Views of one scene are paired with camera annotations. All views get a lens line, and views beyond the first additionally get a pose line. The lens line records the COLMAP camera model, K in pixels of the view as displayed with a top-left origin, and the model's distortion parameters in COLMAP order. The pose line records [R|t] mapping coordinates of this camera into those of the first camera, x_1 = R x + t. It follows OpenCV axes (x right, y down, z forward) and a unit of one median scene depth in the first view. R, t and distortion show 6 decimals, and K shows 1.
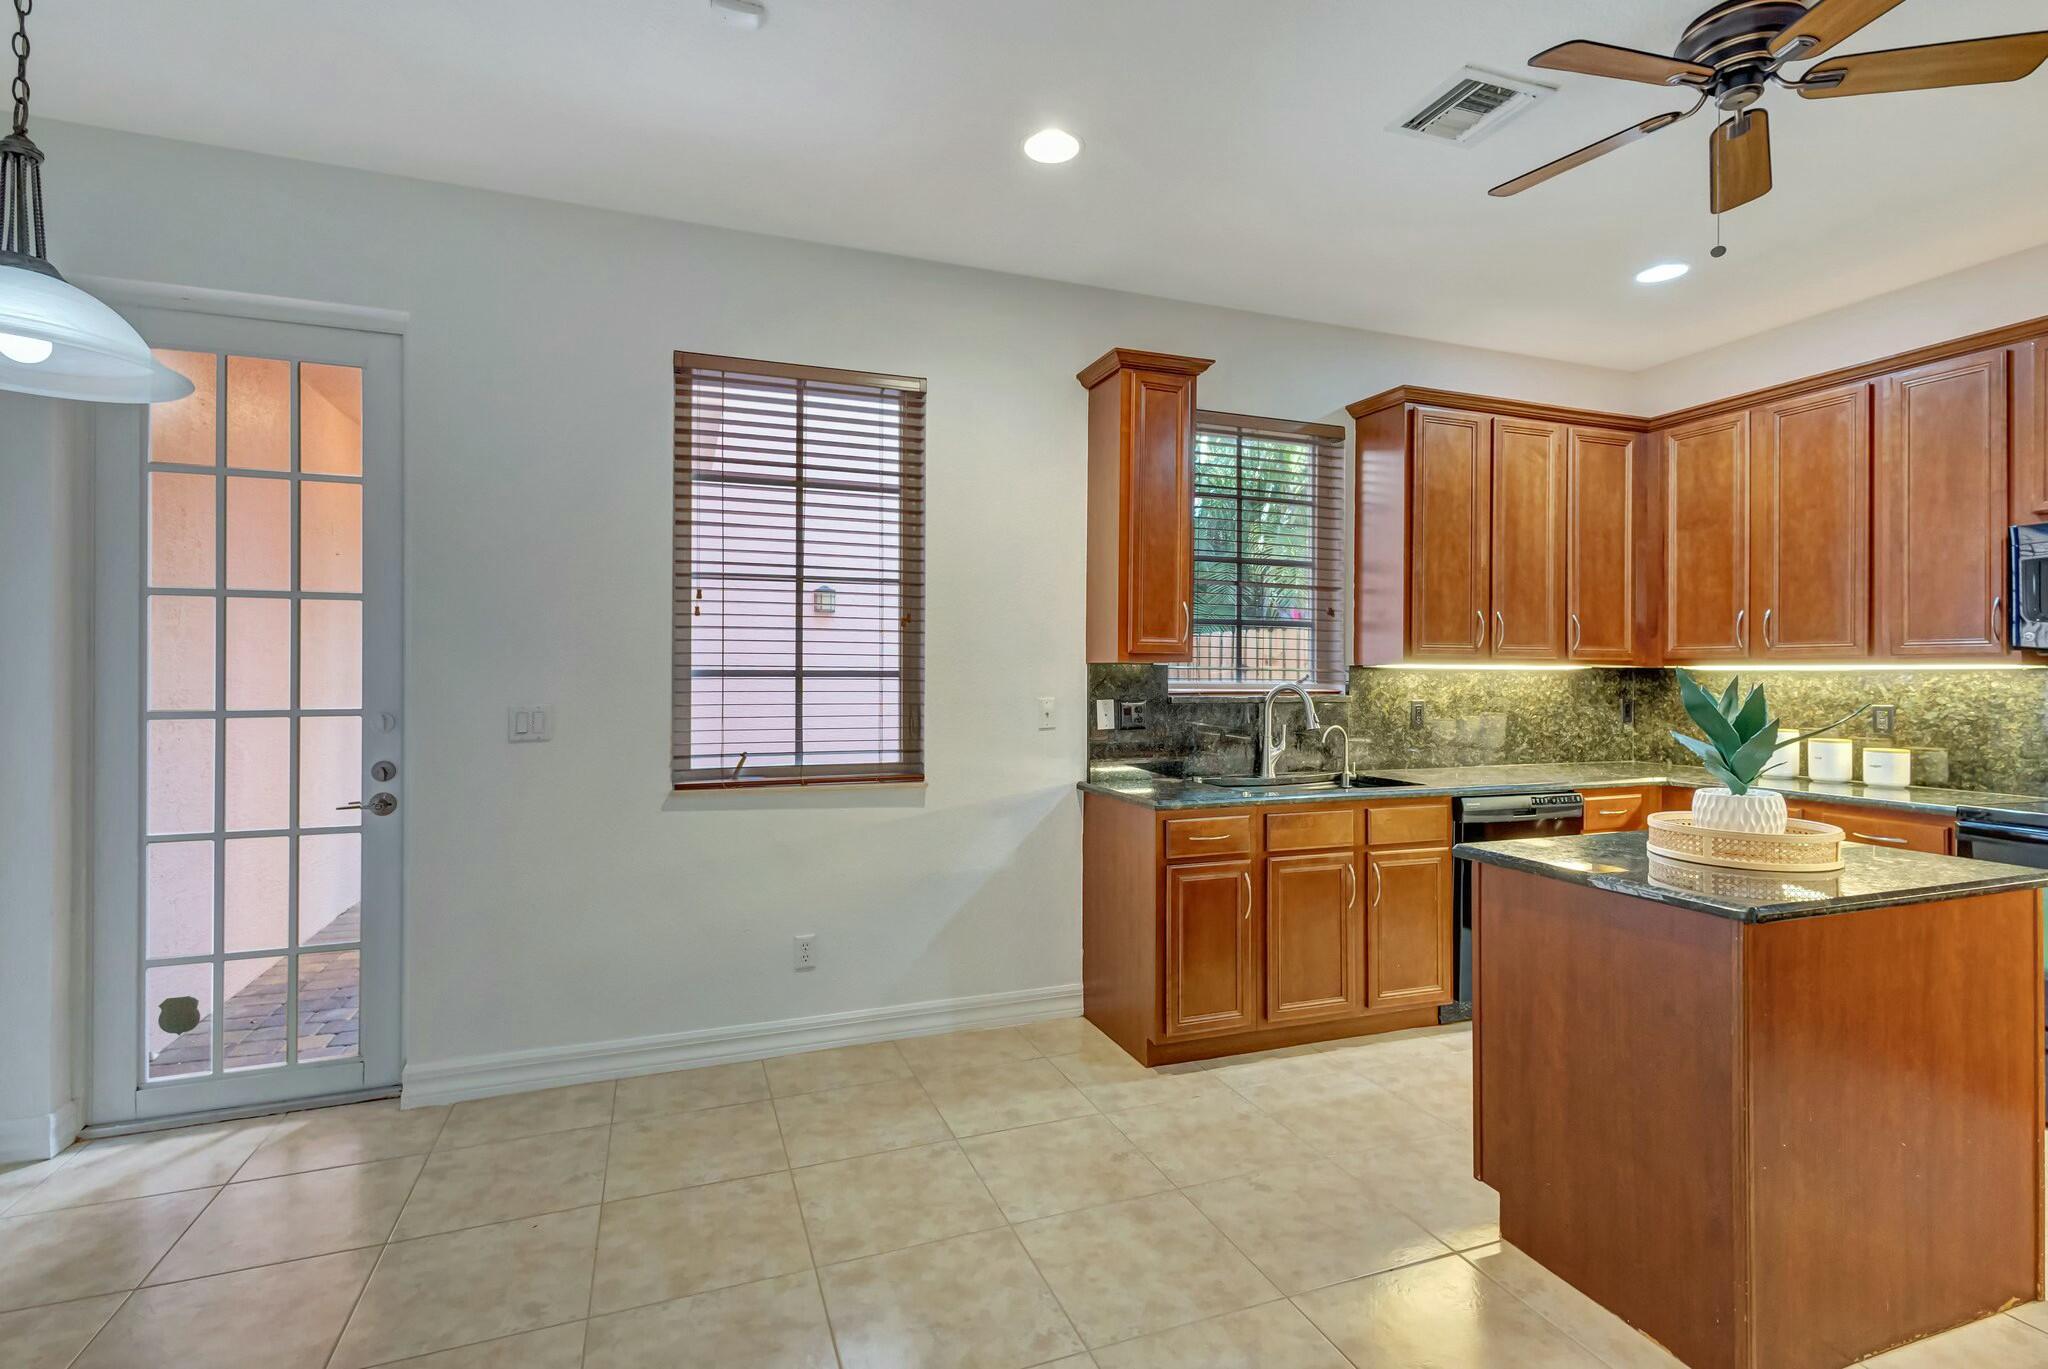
lens RADIAL K [[972.9, 0, 1036.5], [0, 972.9, 667.1], [0, 0, 1]] dist [0.020719, -0.000460]
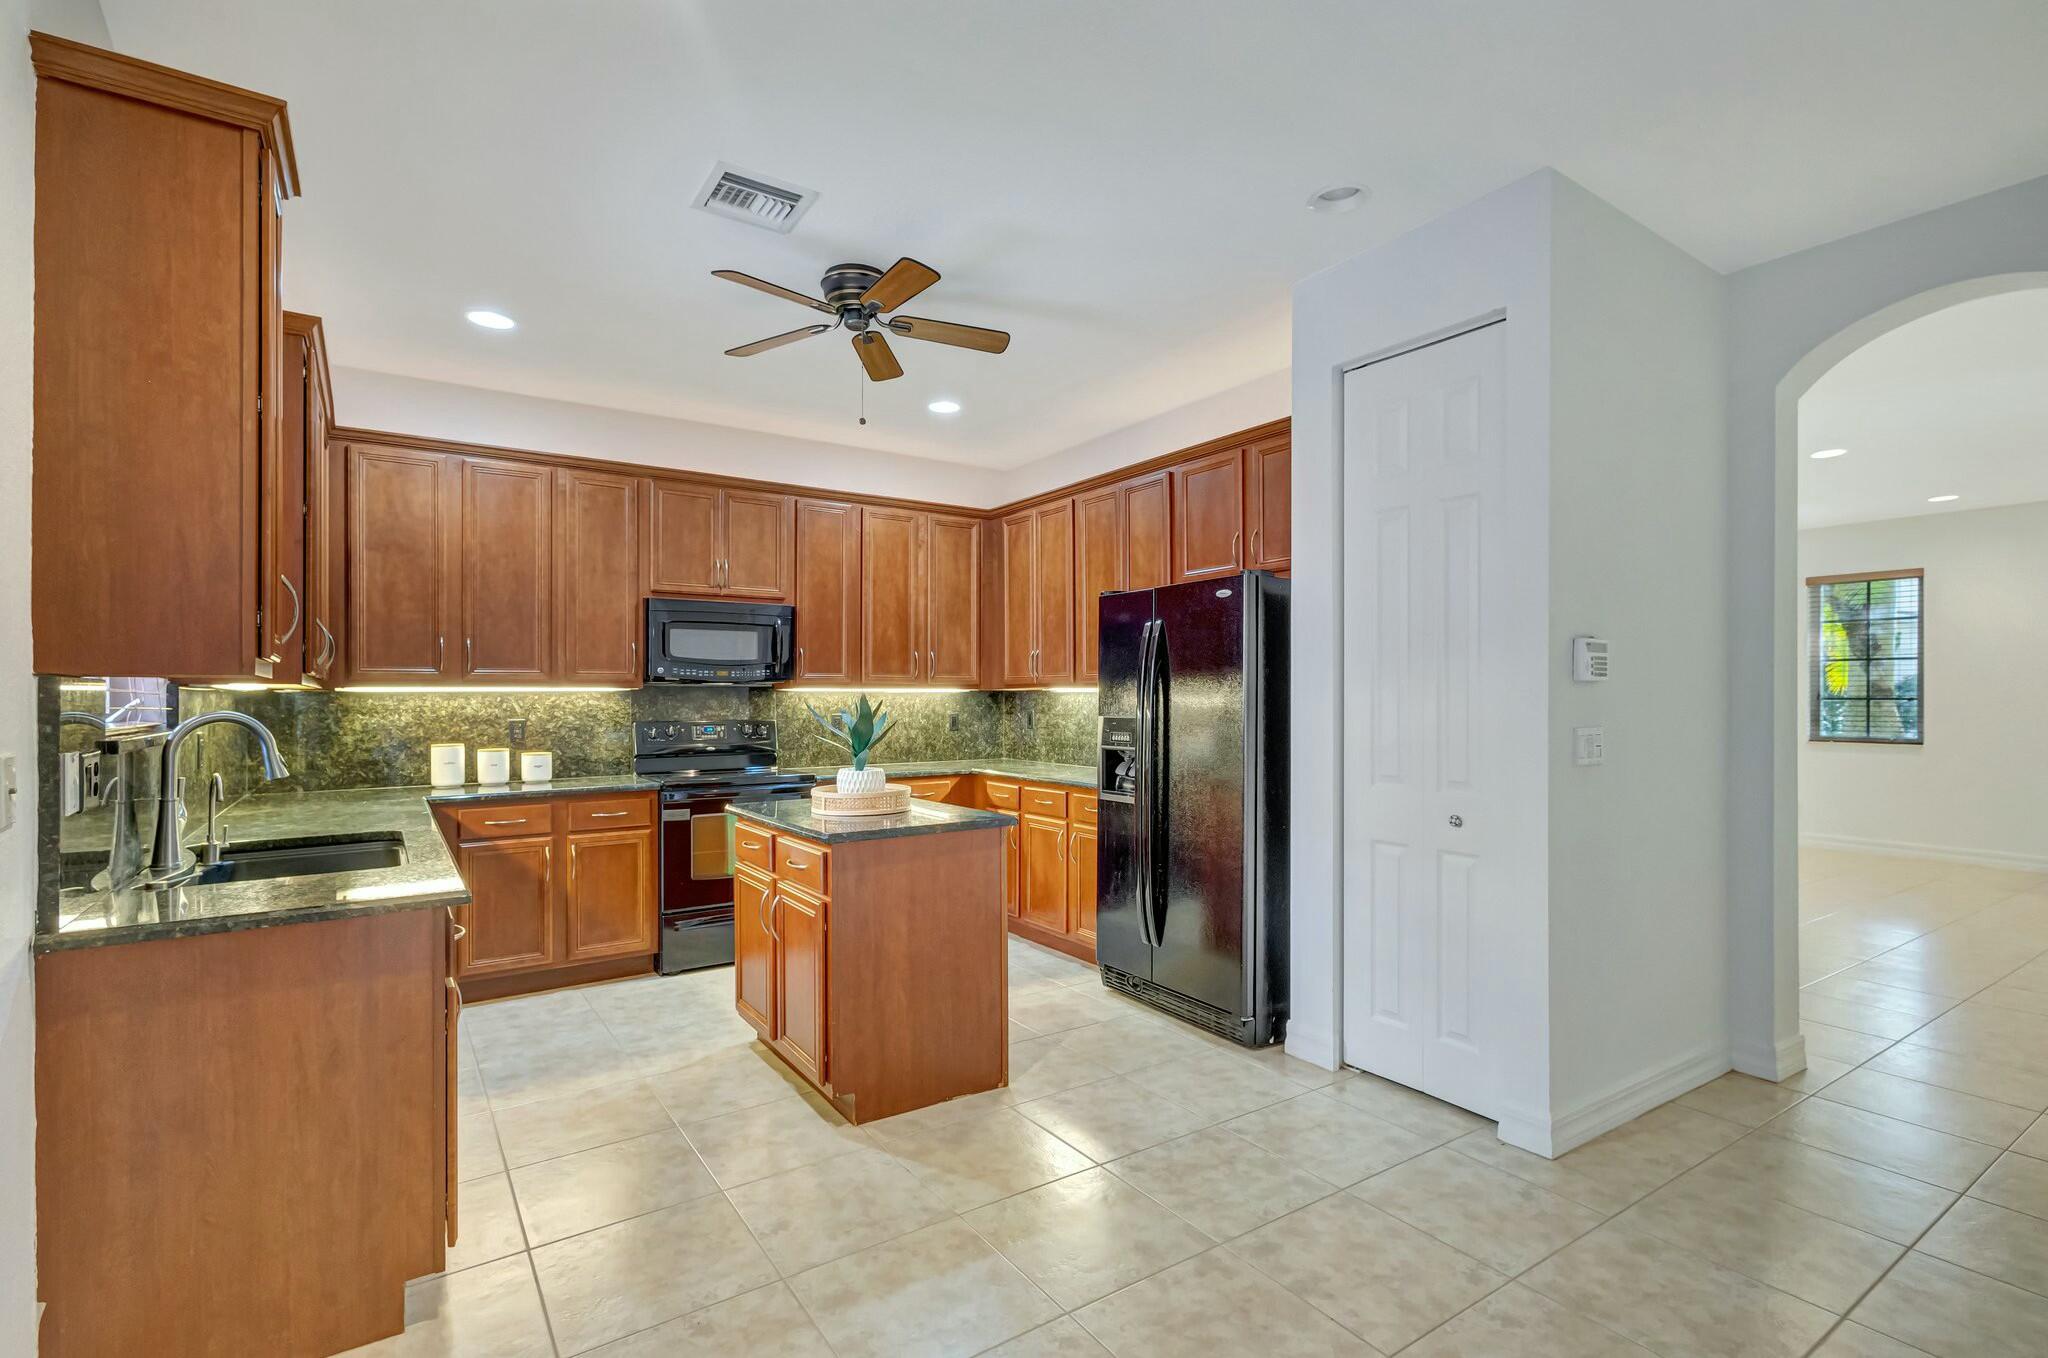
lens RADIAL K [[954.9, 0, 1018.4], [0, 954.9, 687.2], [0, 0, 1]] dist [0.015641, -0.000149]
pose [[-0.224848, 0.004693, 0.974382, -0.495171], [-0.003743, 0.999977, -0.005680, 0.001884], [-0.974387, -0.004924, -0.224826, 0.652930]]
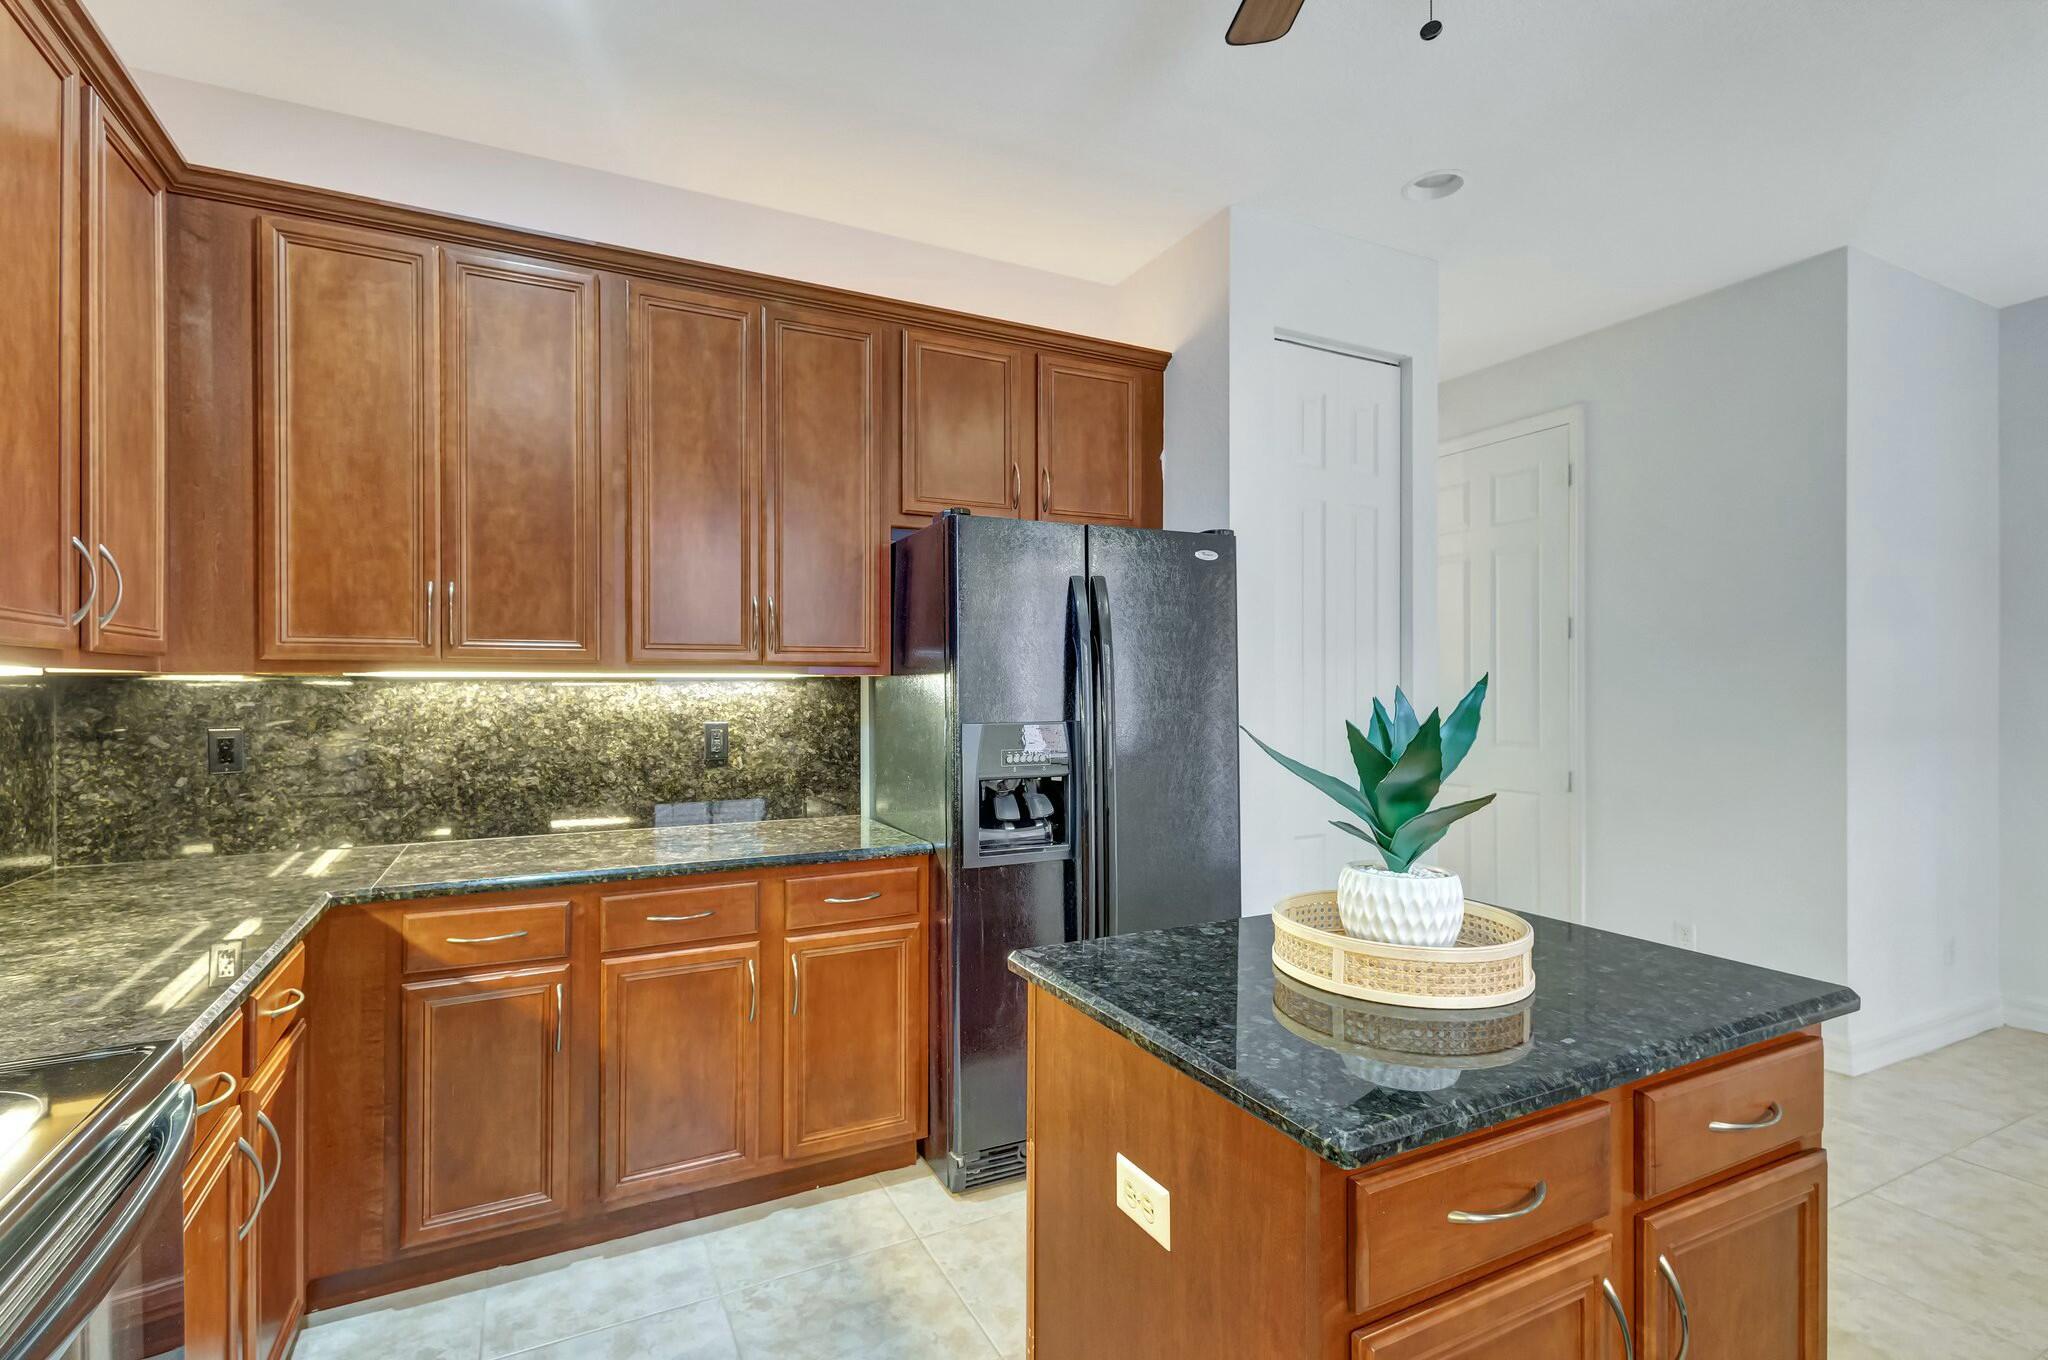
lens RADIAL K [[951.9, 0, 1020.3], [0, 951.9, 678.4], [0, 0, 1]] dist [0.012292, -0.000109]
pose [[-0.994385, -0.005306, -0.105692, 0.604560], [-0.003783, 0.999886, -0.014600, 0.007086], [0.105758, -0.014118, -0.994292, 0.949711]]
